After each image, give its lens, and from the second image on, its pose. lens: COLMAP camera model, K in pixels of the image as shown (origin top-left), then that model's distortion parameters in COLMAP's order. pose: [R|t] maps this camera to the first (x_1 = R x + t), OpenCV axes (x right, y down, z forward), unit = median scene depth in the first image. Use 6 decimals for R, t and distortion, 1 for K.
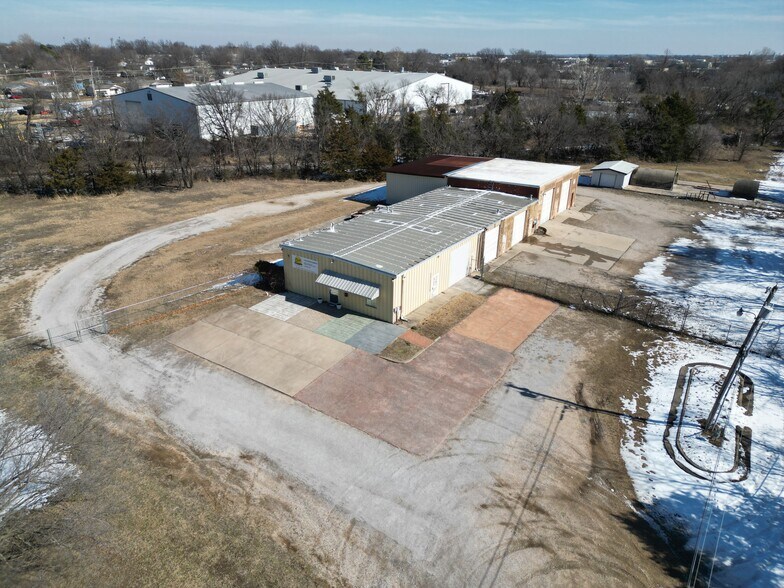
lens RADIAL K [[547.9, 0, 388.3], [0, 547.9, 295.2], [0, 0, 1]] dist [0.032897, -0.031431]
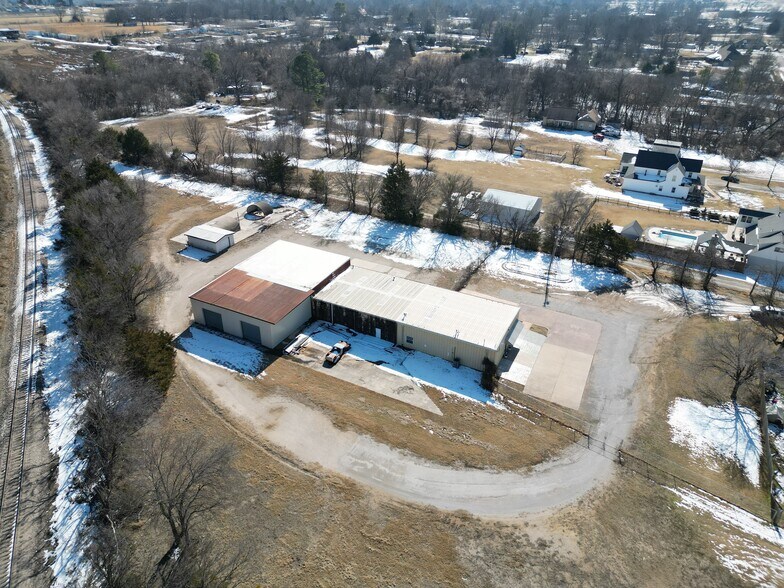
lens RADIAL K [[547.9, 0, 389.9], [0, 547.9, 294.2], [0, 0, 1]] dist [0.032897, -0.031431]
pose [[-0.136801, -0.506141, 0.851532, -1.490222], [0.387154, 0.763925, 0.516266, -1.203517], [-0.911810, 0.400300, 0.091449, 1.151914]]
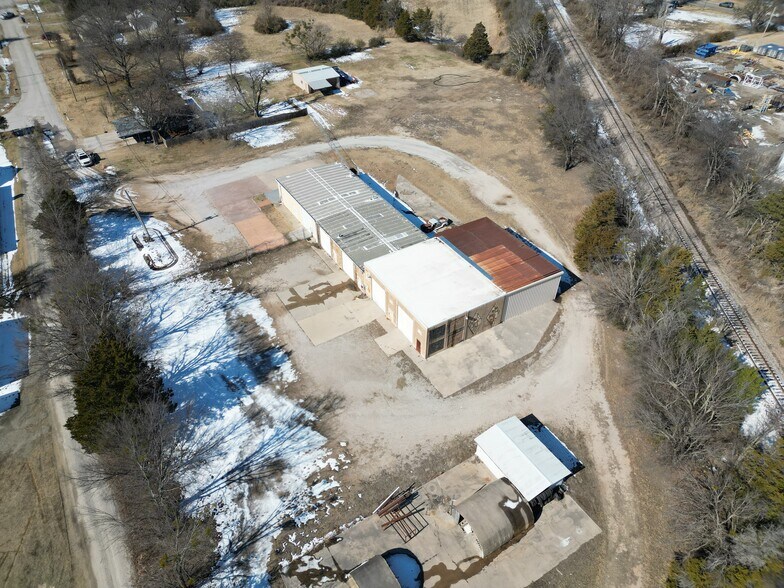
lens RADIAL K [[547.9, 0, 391.8], [0, 547.9, 296.0], [0, 0, 1]] dist [0.032897, -0.031431]
pose [[-0.390284, 0.591801, -0.705302, 1.584597], [-0.383225, 0.592122, 0.708894, -1.426869], [0.837149, 0.546959, -0.004303, 1.560423]]
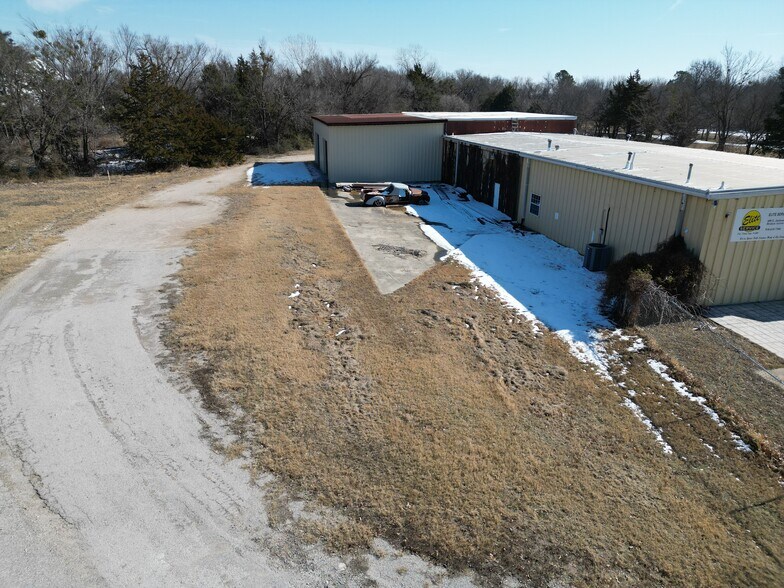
lens RADIAL K [[547.9, 0, 392.0], [0, 547.9, 293.2], [0, 0, 1]] dist [0.032897, -0.031431]
pose [[0.666129, -0.244969, 0.704459, -0.703562], [0.285961, 0.956226, 0.062116, -0.123317], [-0.688838, 0.160070, 0.707021, 0.954613]]
